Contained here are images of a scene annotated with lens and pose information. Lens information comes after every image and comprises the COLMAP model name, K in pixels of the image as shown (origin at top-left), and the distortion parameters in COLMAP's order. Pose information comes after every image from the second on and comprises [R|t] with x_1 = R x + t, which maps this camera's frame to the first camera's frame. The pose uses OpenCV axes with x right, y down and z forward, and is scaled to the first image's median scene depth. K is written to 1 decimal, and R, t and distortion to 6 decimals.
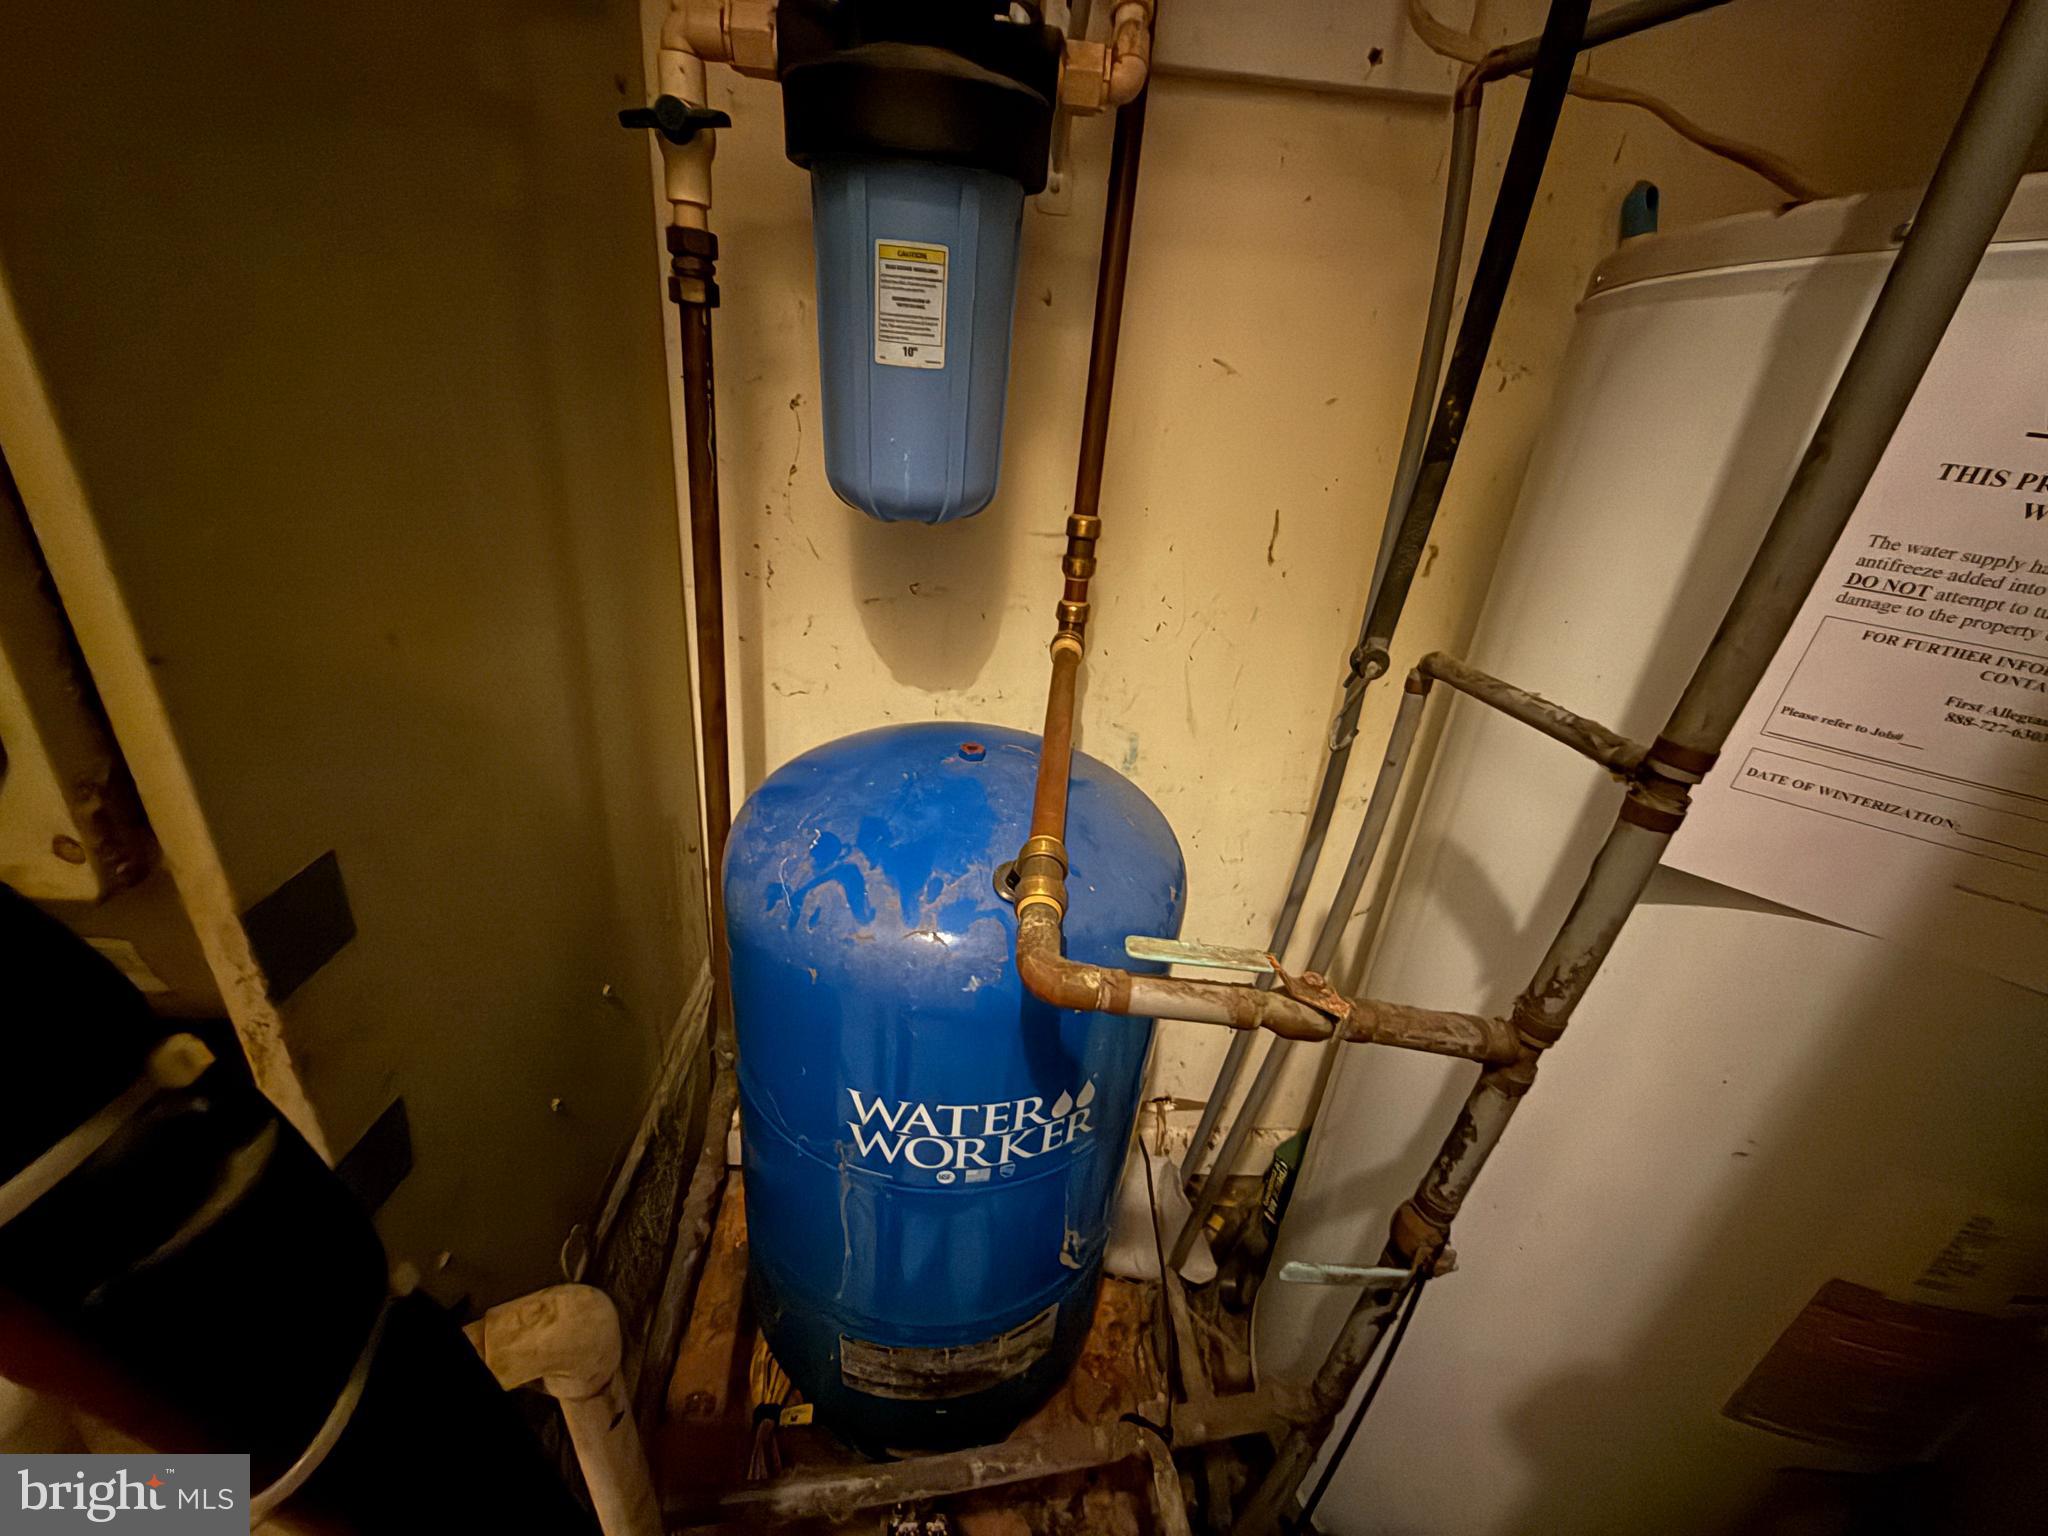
lens RADIAL K [[820.8, 0, 1024.6], [0, 820.8, 762.6], [0, 0, 1]] dist [0.000787, 0.000151]
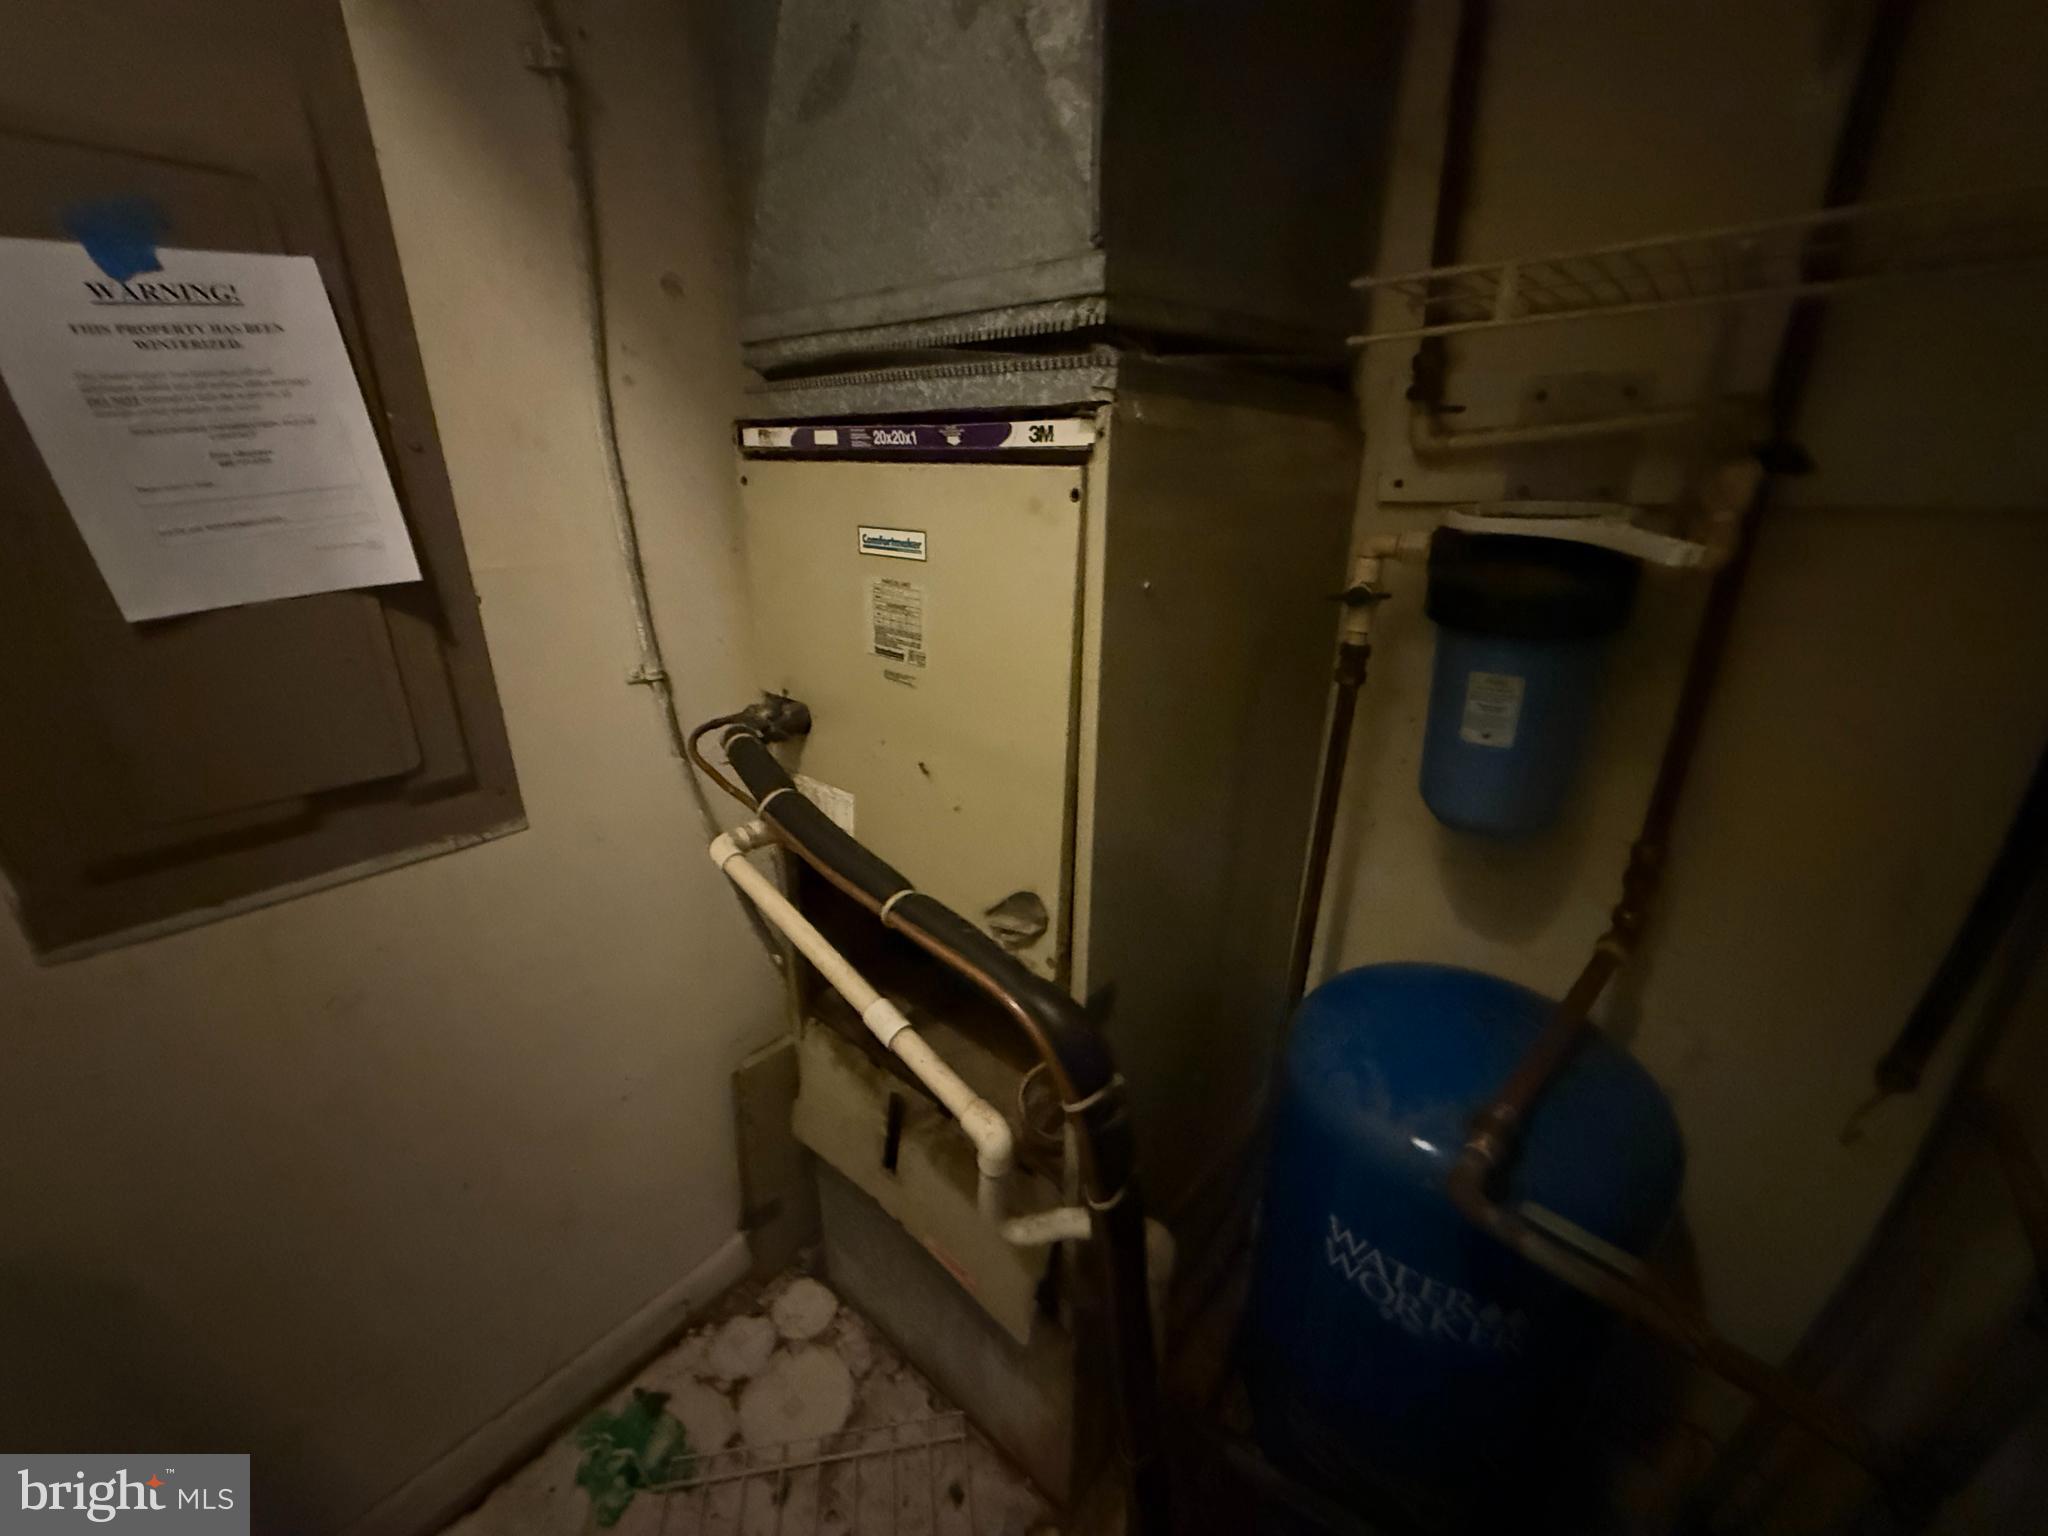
lens RADIAL K [[815.0, 0, 1017.2], [0, 815.0, 773.5], [0, 0, 1]] dist [-0.001090, -0.000041]
pose [[0.711894, 0.149341, -0.686225, 0.275456], [-0.231585, 0.972393, -0.028628, -0.208518], [0.663005, 0.179300, 0.726826, -0.602595]]
